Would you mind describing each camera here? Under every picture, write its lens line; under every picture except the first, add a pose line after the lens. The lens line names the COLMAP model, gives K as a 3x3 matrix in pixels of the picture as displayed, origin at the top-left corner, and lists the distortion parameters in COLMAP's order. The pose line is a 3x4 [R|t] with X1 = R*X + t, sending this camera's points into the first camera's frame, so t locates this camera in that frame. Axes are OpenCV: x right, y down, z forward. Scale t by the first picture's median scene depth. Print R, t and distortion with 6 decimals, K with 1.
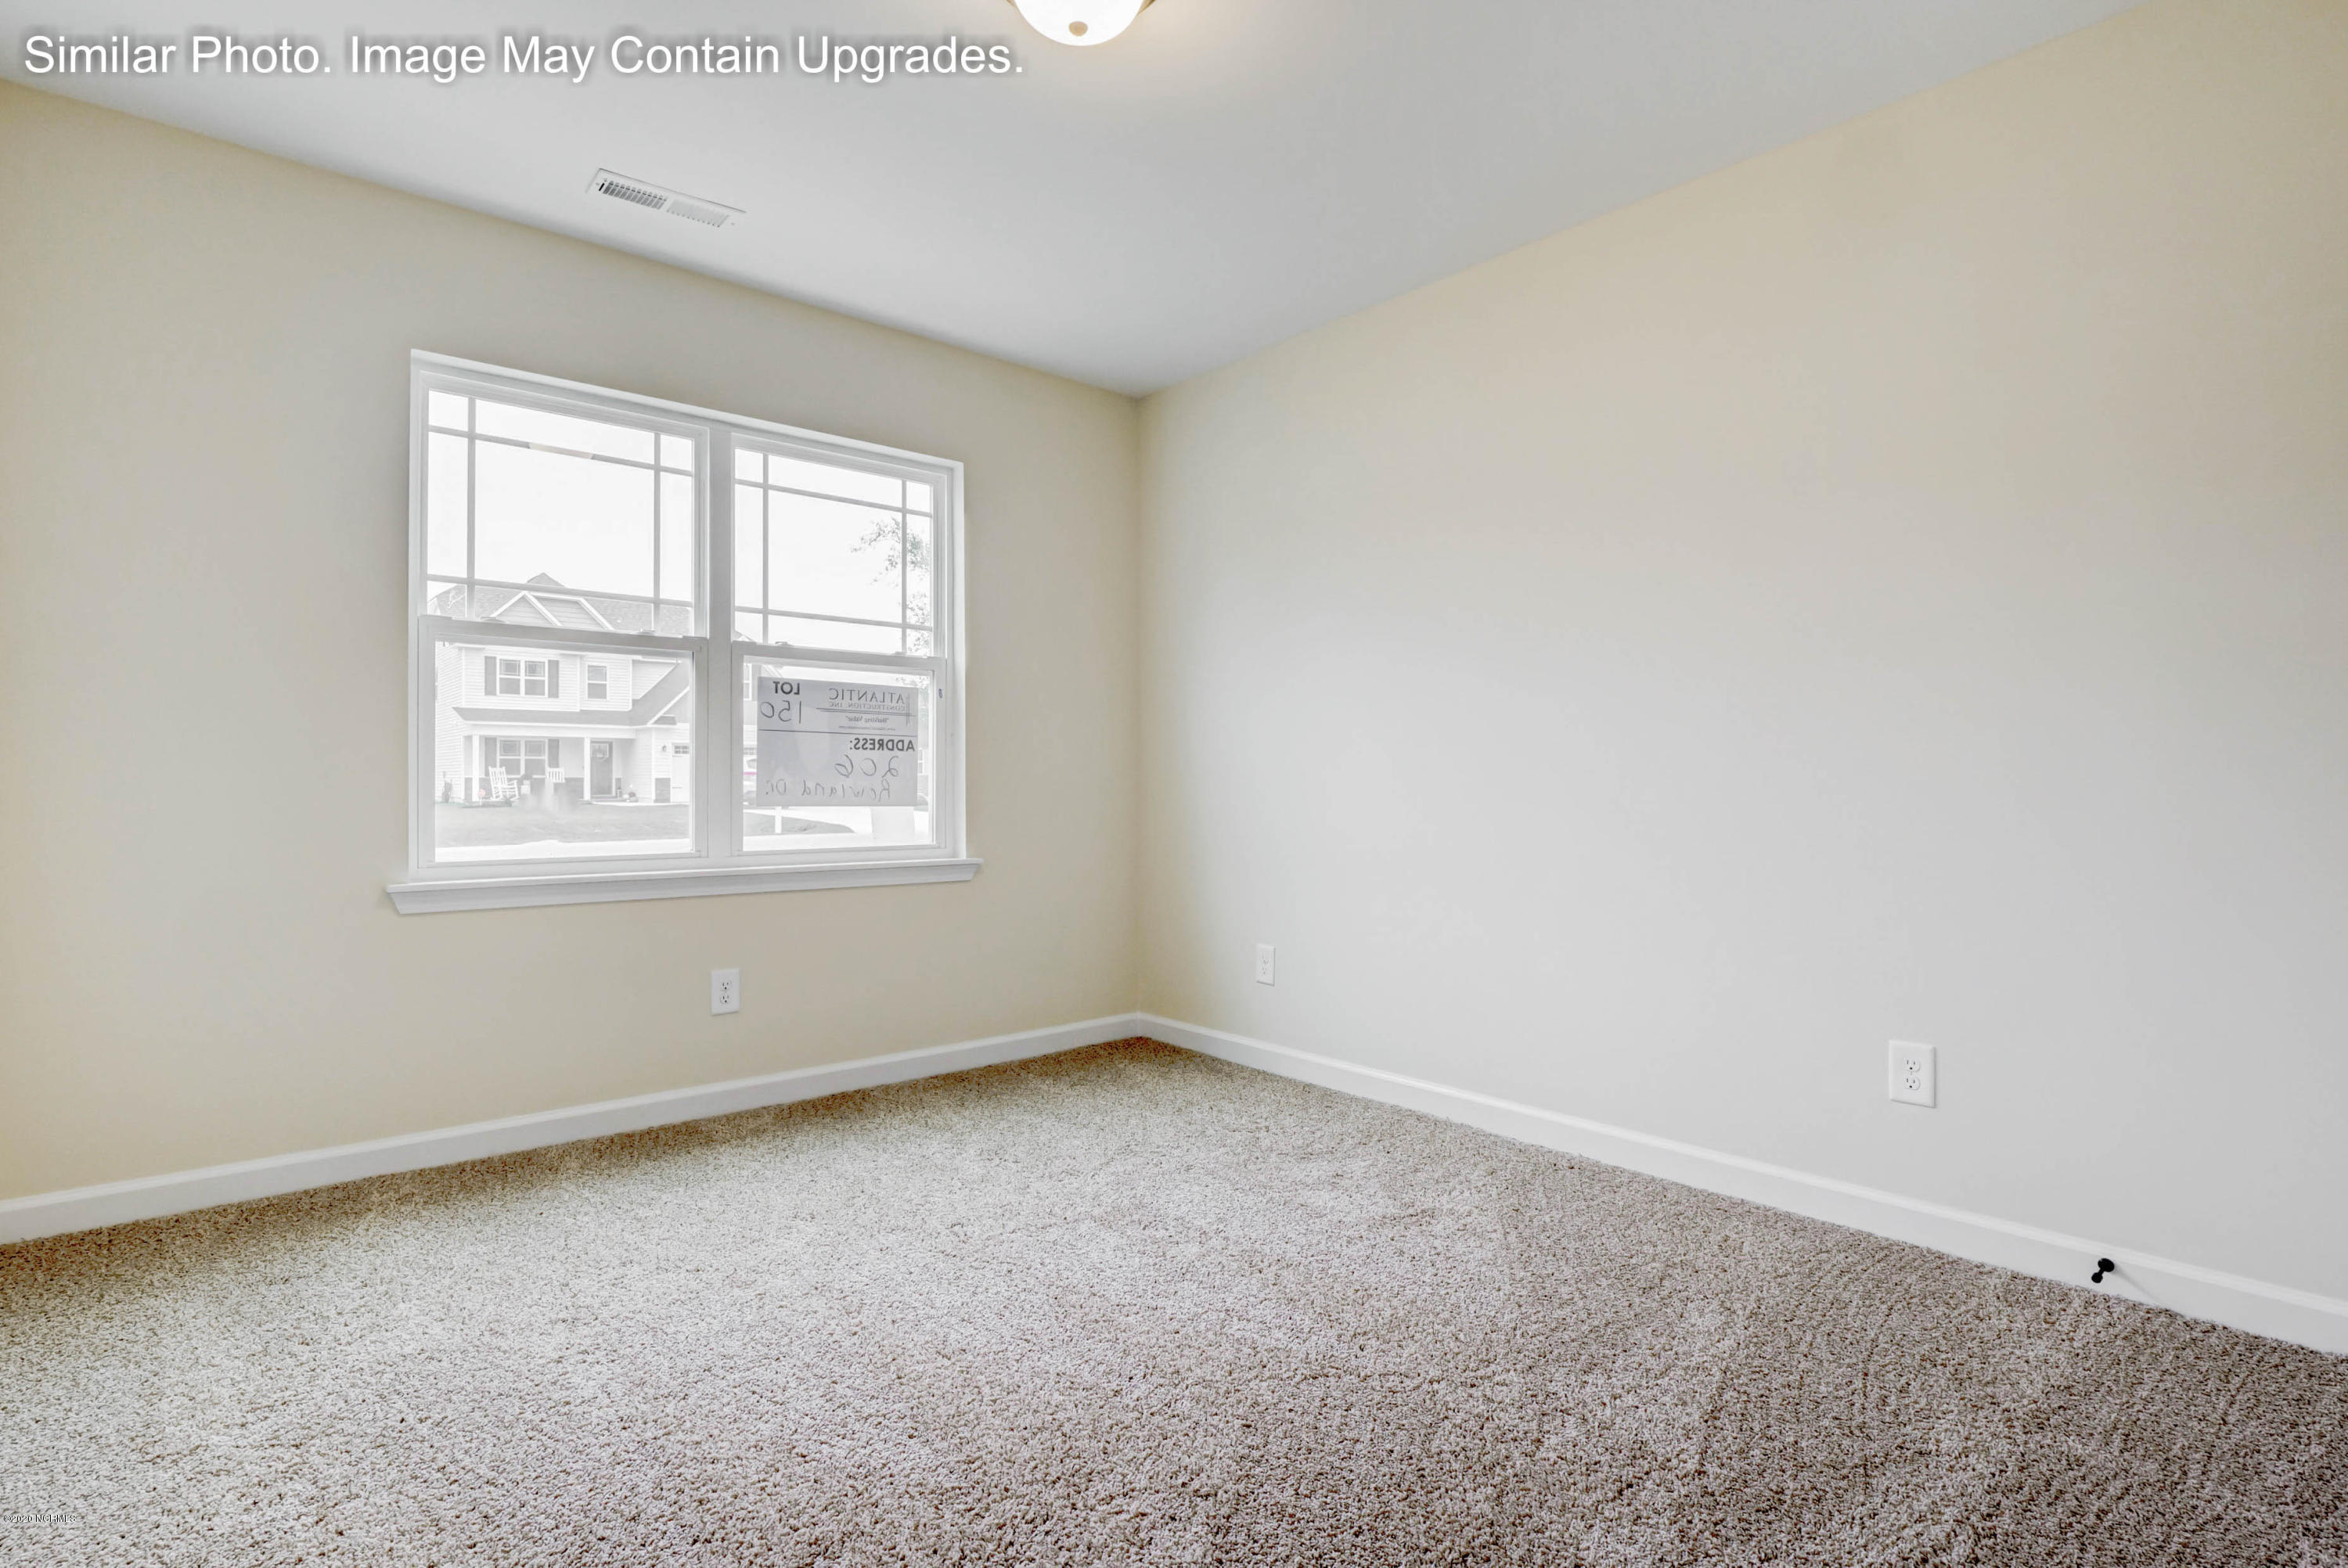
lens RADIAL K [[1087.4, 0, 1174.0], [0, 1087.4, 784.0], [0, 0, 1]] dist [0.000927, 0.000085]
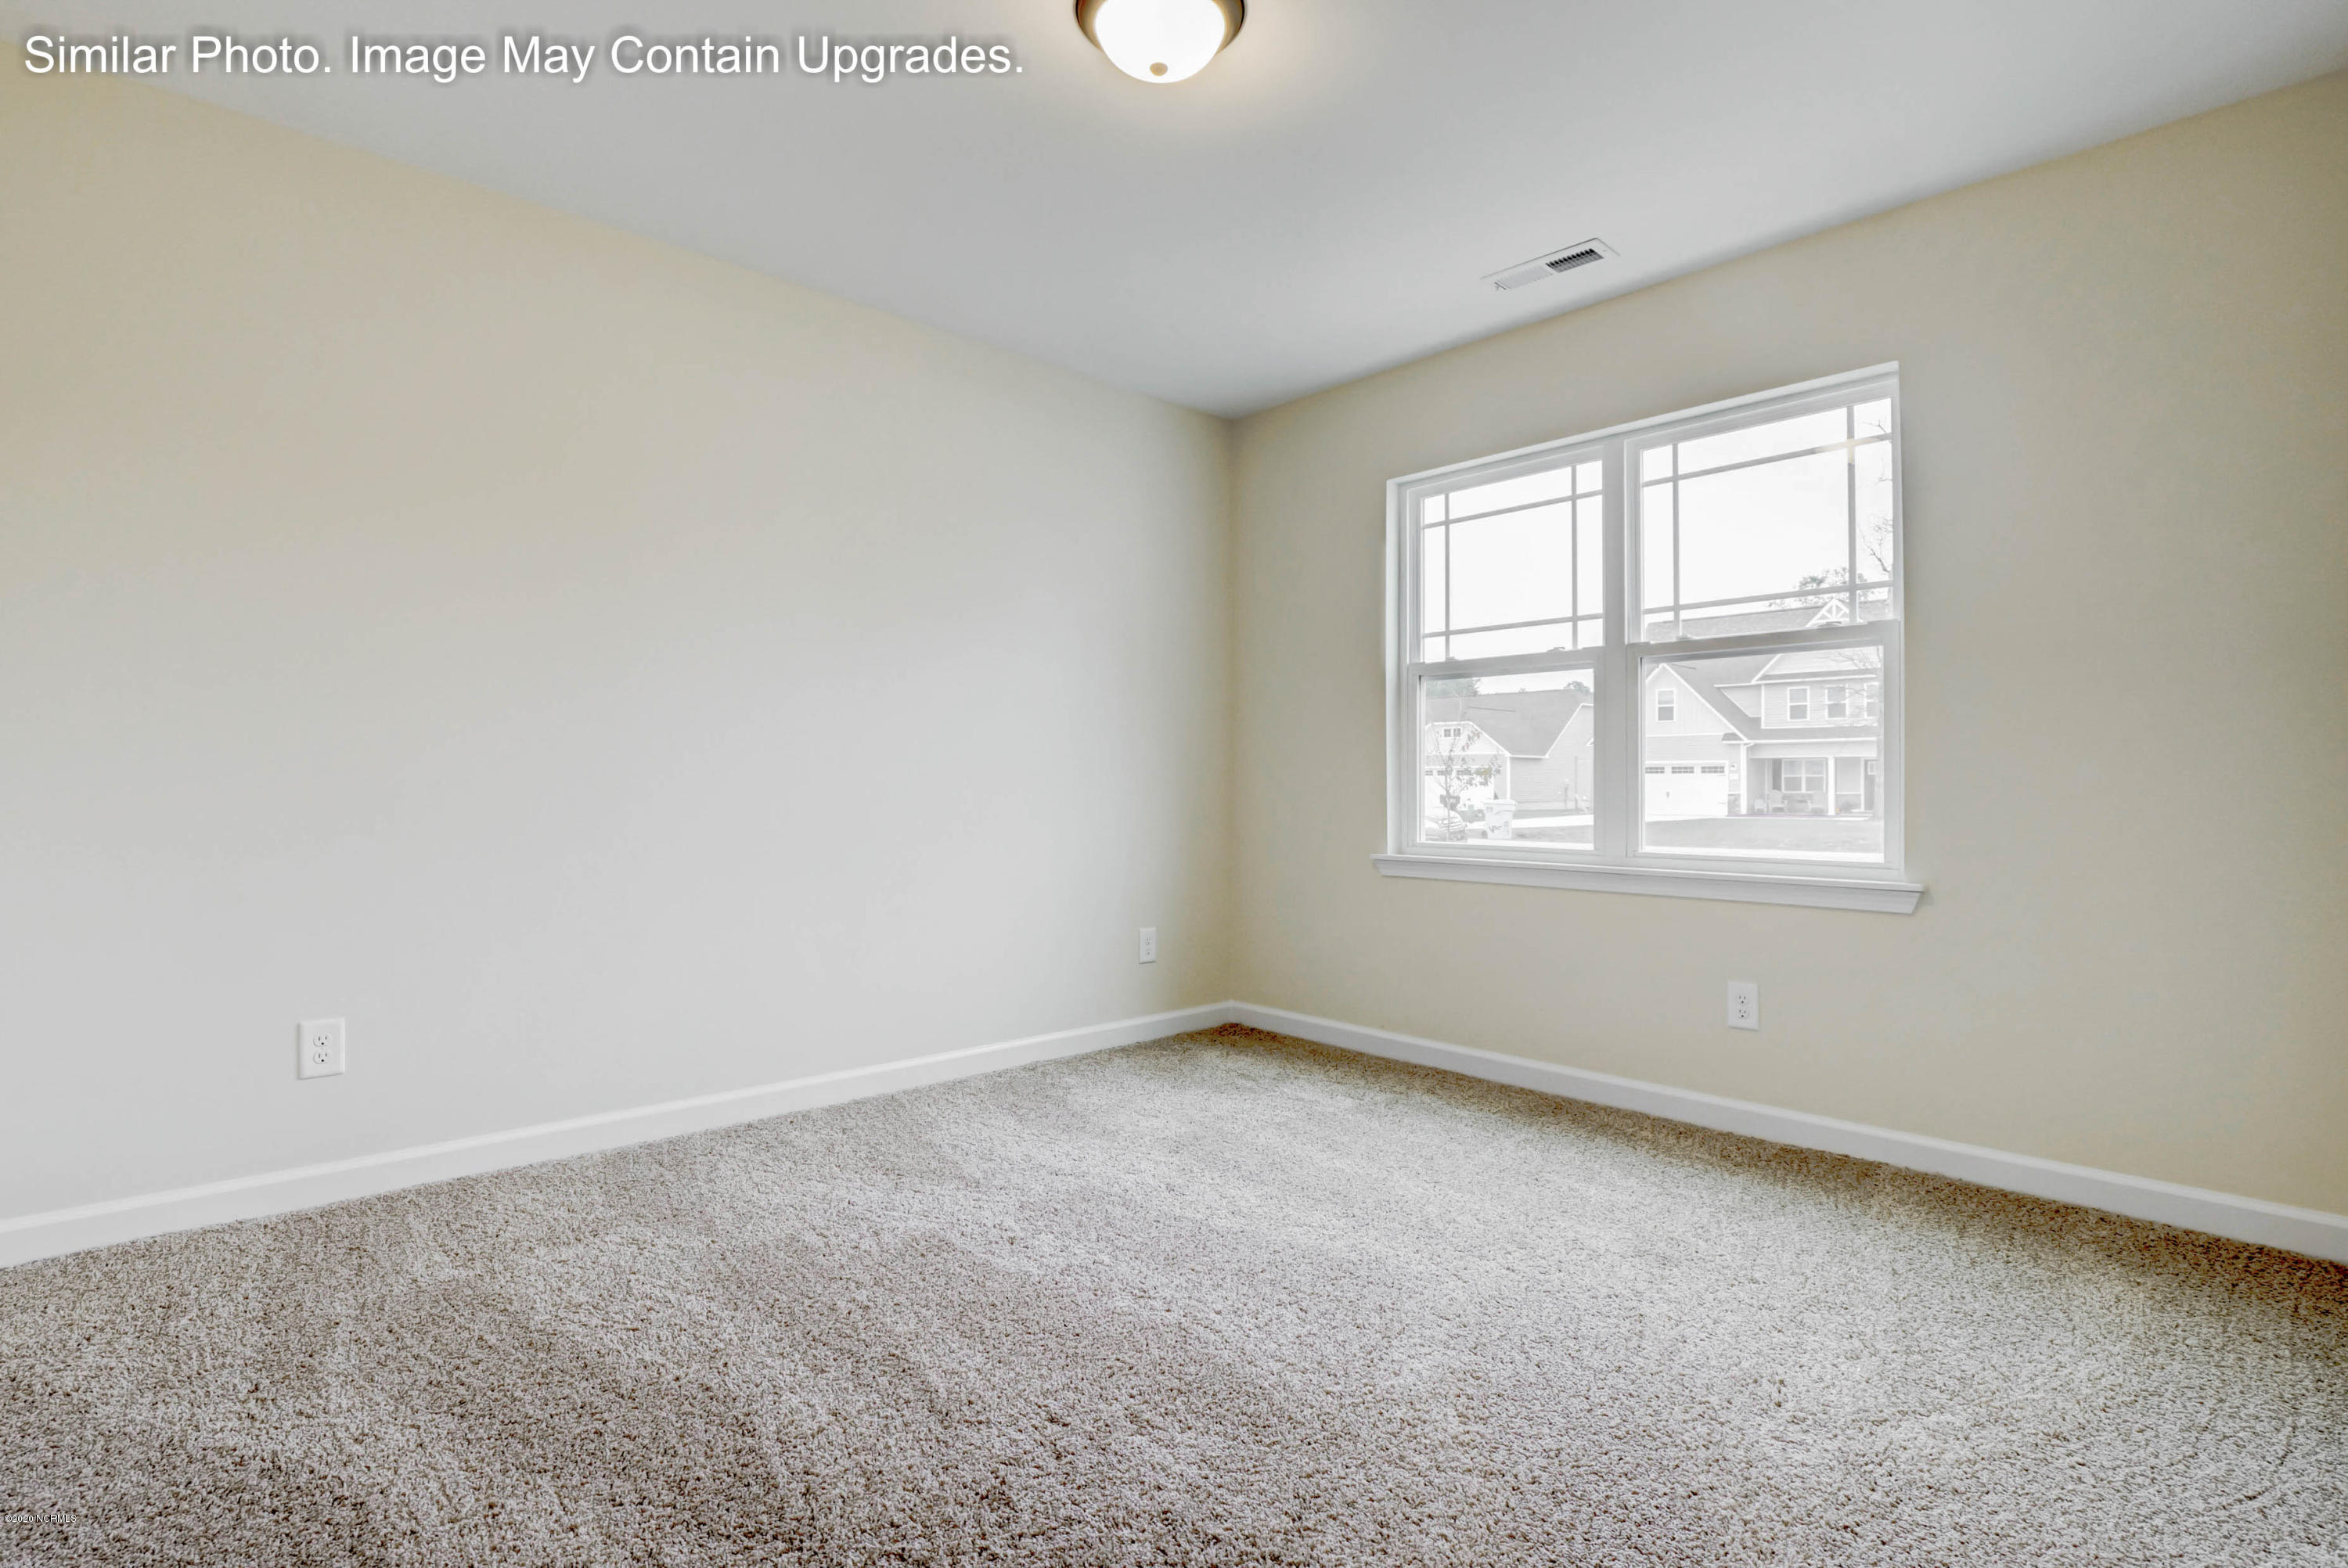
lens RADIAL K [[1141.7, 0, 1174.0], [0, 1141.7, 784.0], [0, 0, 1]] dist [-0.014820, -0.000397]
pose [[0.054568, -0.000995, -0.998510, 0.639059], [-0.003202, 0.999994, -0.001171, 0.000738], [0.998505, 0.003261, 0.054564, 0.527505]]
